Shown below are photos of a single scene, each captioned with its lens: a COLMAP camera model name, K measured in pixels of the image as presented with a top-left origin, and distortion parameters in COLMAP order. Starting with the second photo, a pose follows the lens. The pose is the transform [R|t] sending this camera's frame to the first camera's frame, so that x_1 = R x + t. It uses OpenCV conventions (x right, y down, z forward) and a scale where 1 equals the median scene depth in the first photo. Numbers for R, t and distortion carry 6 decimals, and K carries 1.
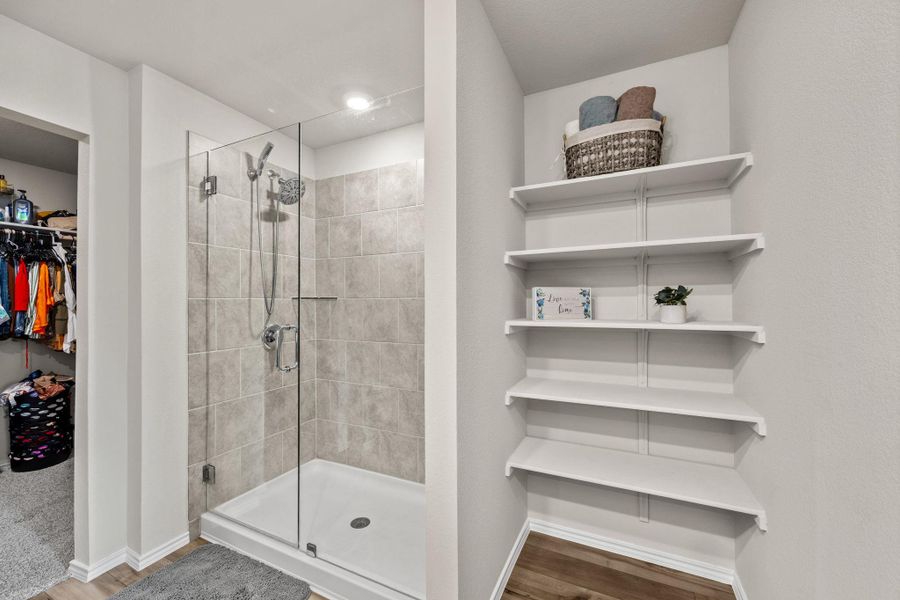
lens RADIAL K [[354.9, 0, 450.0], [0, 354.9, 300.0], [0, 0, 1]] dist [-0.002136, -0.000194]
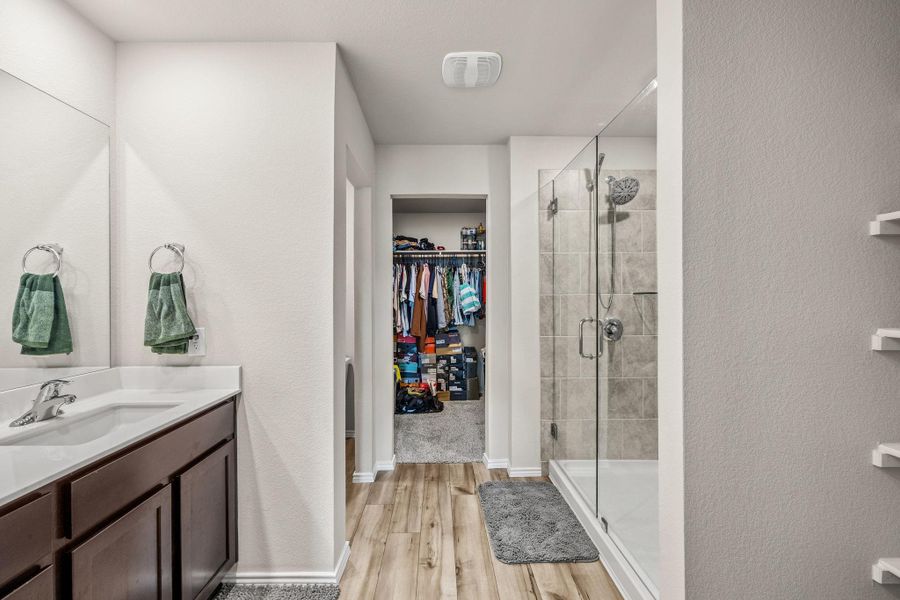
lens RADIAL K [[362.4, 0, 450.0], [0, 362.4, 300.0], [0, 0, 1]] dist [0.001855, 0.000277]
pose [[0.474452, 0.006690, -0.880256, 0.295192], [0.007824, 0.999900, 0.011817, -0.003700], [0.880247, -0.012494, 0.474352, 0.046787]]
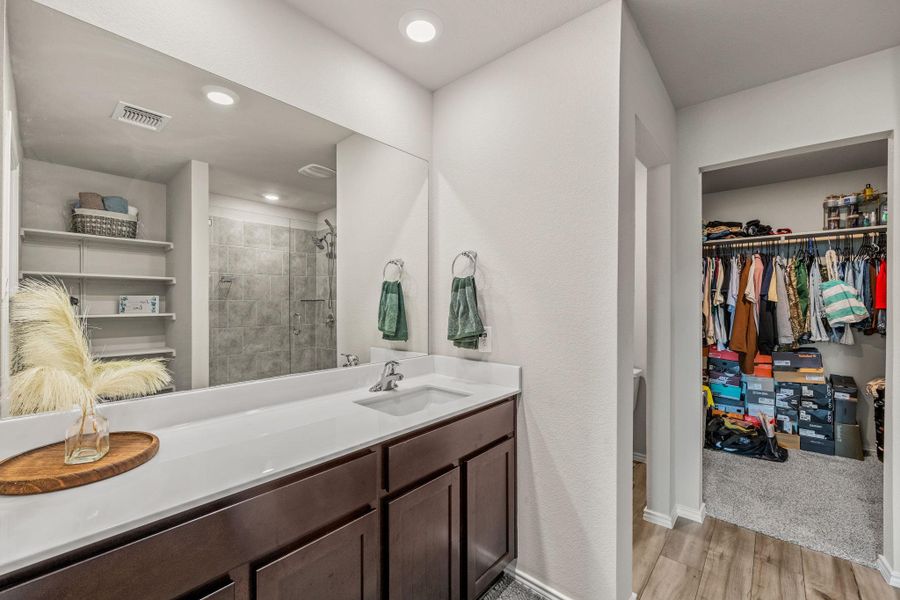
lens RADIAL K [[362.4, 0, 450.0], [0, 362.4, 300.0], [0, 0, 1]] dist [0.001855, 0.000277]
pose [[-0.265824, 0.000983, -0.964021, 0.223818], [0.005123, 0.999987, -0.000393, -0.002140], [0.964008, -0.005043, -0.265825, 0.072090]]
